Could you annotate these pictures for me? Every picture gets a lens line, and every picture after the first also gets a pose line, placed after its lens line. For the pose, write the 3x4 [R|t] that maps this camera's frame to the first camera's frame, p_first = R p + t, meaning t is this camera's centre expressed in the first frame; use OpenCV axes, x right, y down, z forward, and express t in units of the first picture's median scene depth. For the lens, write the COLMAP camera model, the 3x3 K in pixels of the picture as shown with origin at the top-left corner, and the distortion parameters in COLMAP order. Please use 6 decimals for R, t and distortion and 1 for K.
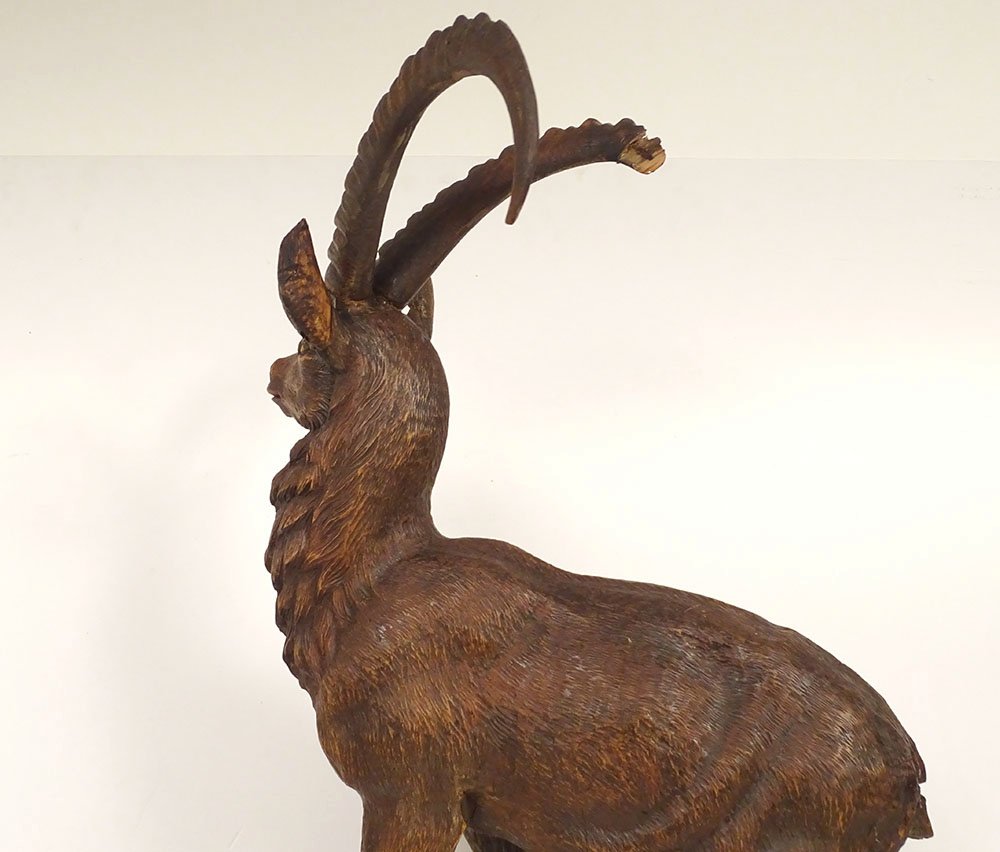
lens RADIAL K [[926.1, 0, 500.0], [0, 926.1, 426.0], [0, 0, 1]] dist [-0.002259, 0.004416]
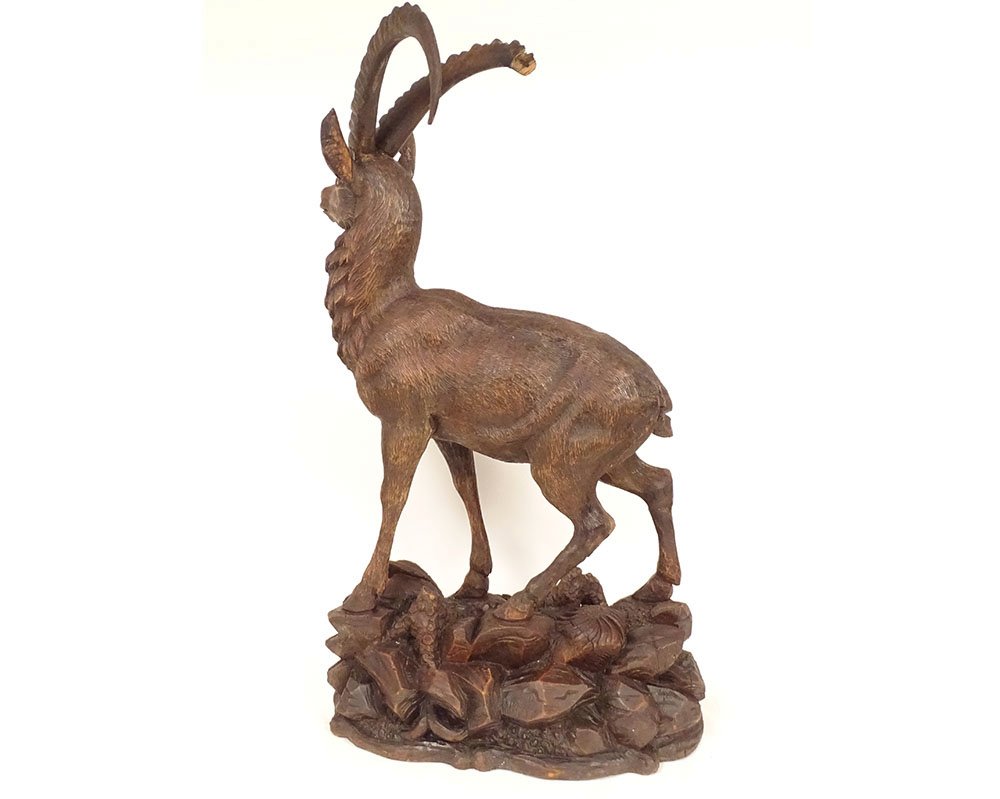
lens RADIAL K [[840.8, 0, 500.0], [0, 840.8, 399.5], [0, 0, 1]] dist [0.033336, -0.000936]
pose [[0.998661, -0.010909, -0.050570, 0.185685], [0.021006, 0.978815, 0.203668, 0.000160], [0.047277, -0.204457, 0.977733, -0.691811]]
